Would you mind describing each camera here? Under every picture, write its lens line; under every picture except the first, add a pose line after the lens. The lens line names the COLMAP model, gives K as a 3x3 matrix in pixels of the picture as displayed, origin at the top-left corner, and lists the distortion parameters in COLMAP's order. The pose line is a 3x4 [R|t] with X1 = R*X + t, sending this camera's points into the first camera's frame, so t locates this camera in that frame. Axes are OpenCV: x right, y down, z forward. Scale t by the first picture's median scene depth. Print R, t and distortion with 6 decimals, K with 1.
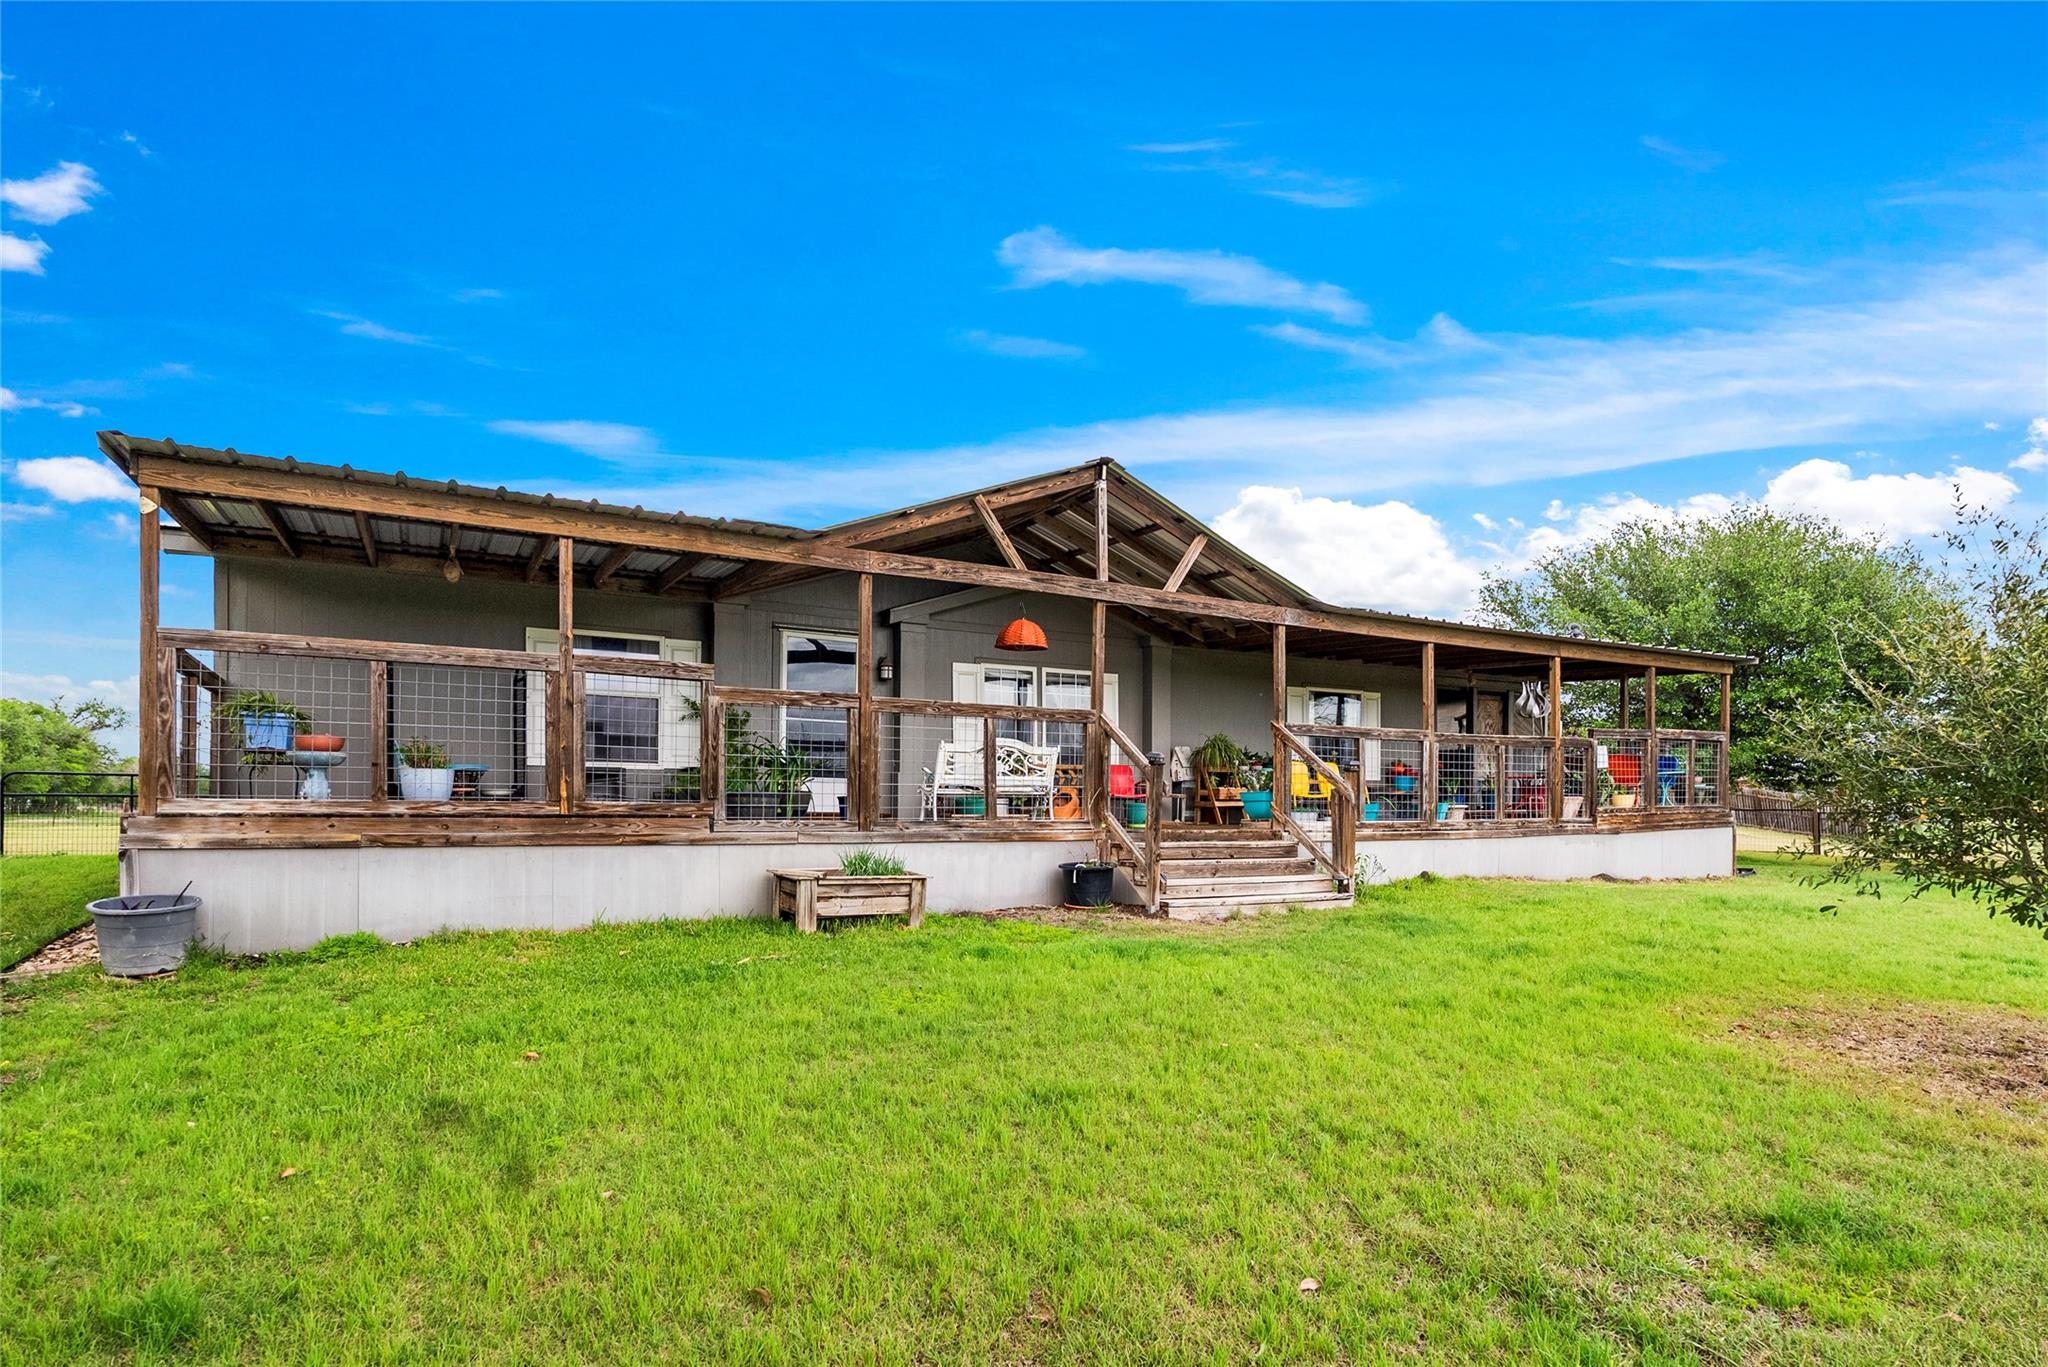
lens RADIAL K [[1077.9, 0, 1024.0], [0, 1077.9, 683.5], [0, 0, 1]] dist [-0.002464, -0.000142]
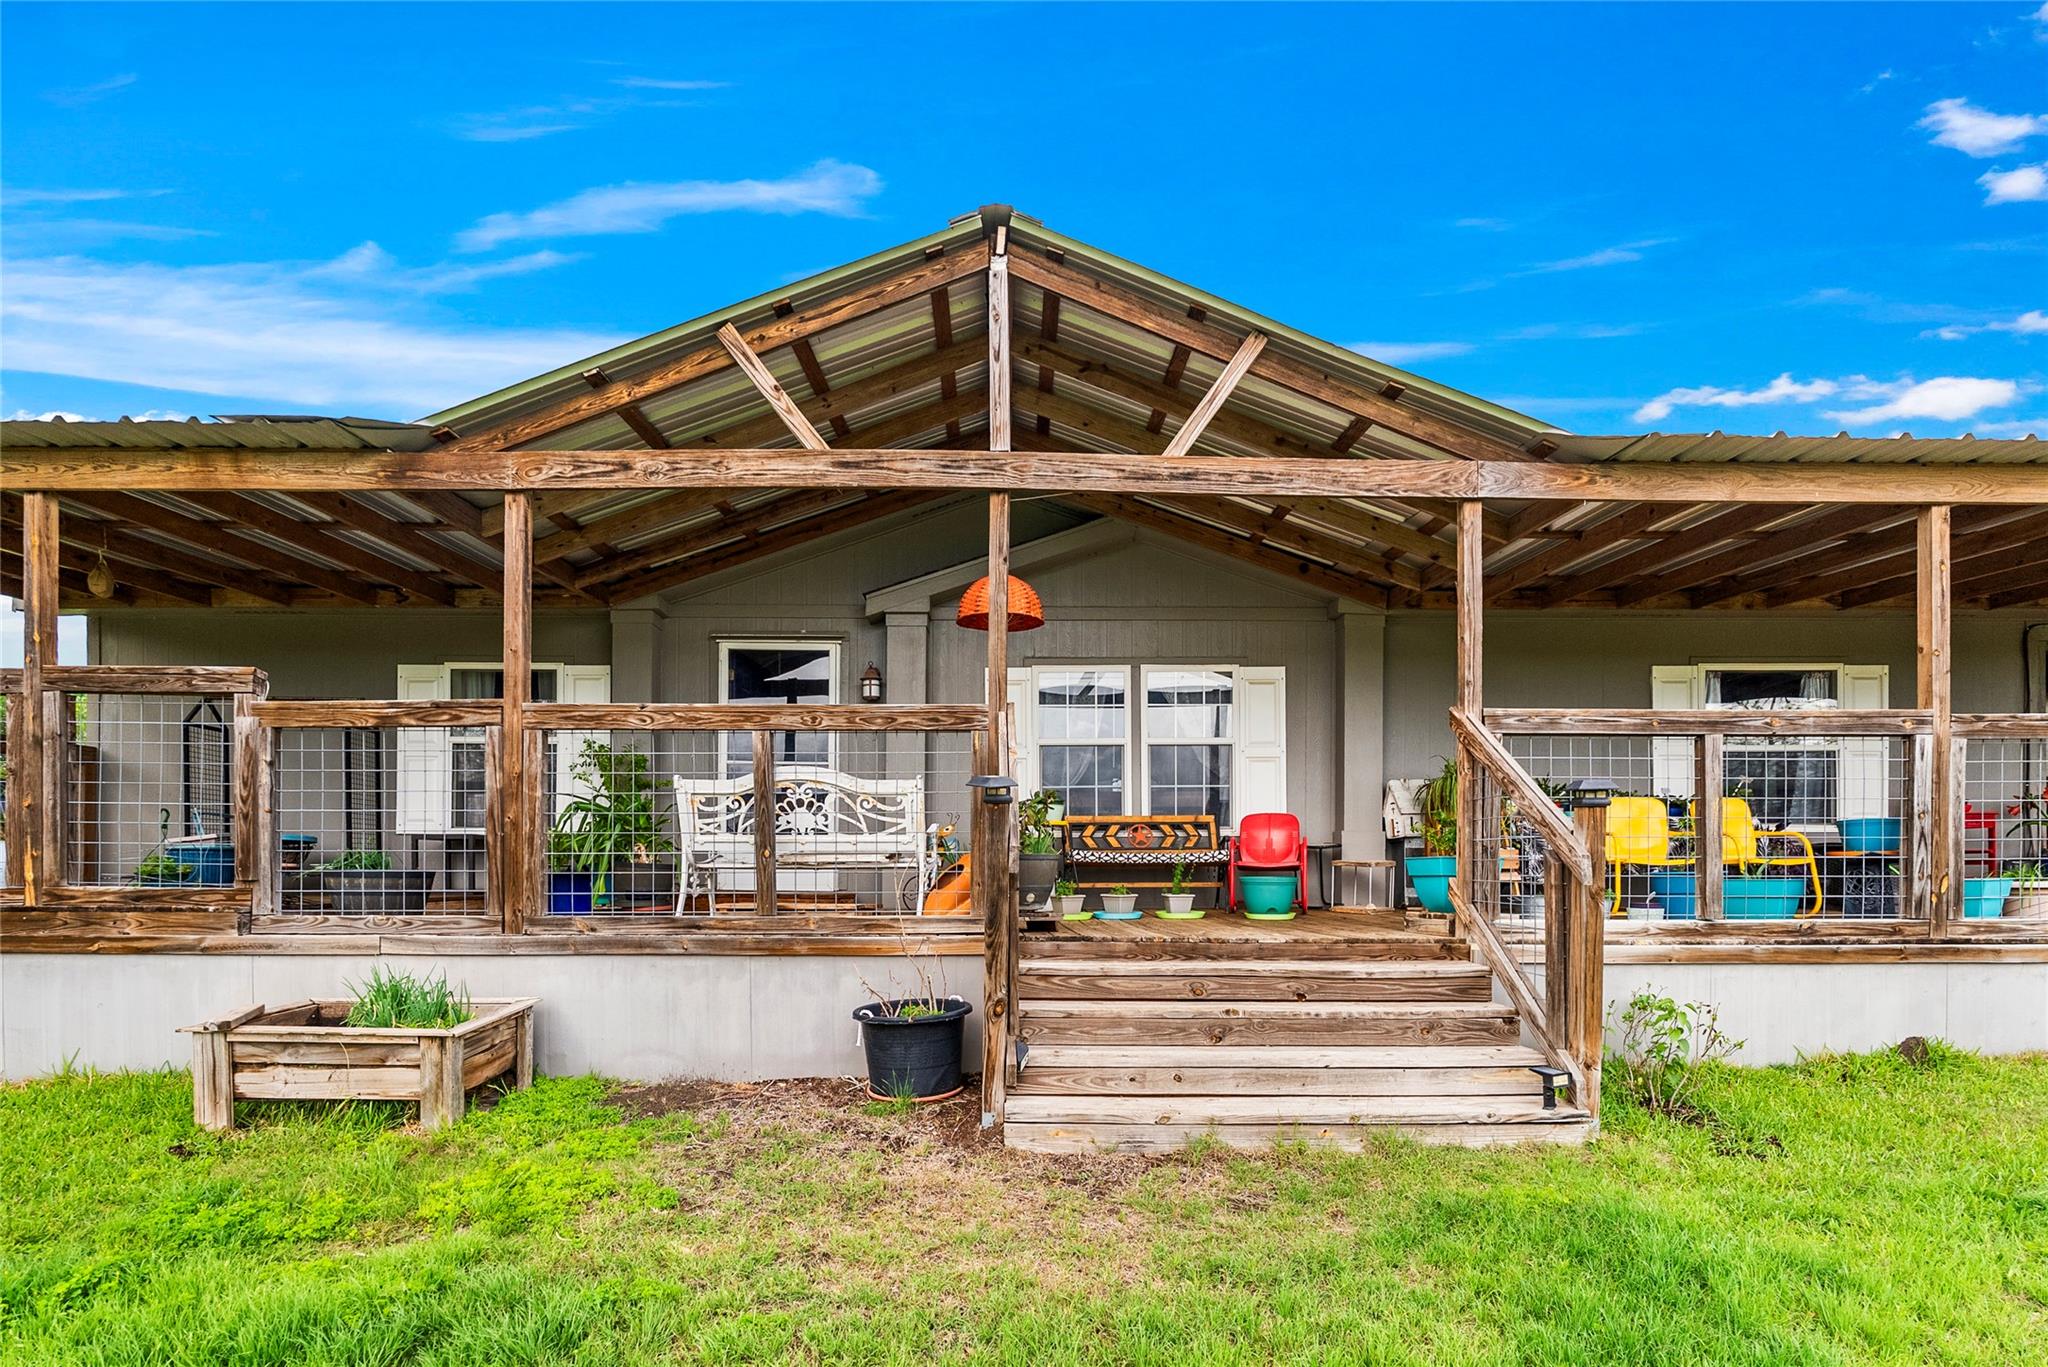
lens RADIAL K [[984.9, 0, 1020.5], [0, 984.9, 808.7], [0, 0, 1]] dist [-0.004715, -0.000318]
pose [[0.868286, -0.029487, -0.495187, 0.315591], [0.060408, 0.997088, 0.046549, 0.054015], [0.492372, -0.070331, 0.867539, 0.601515]]
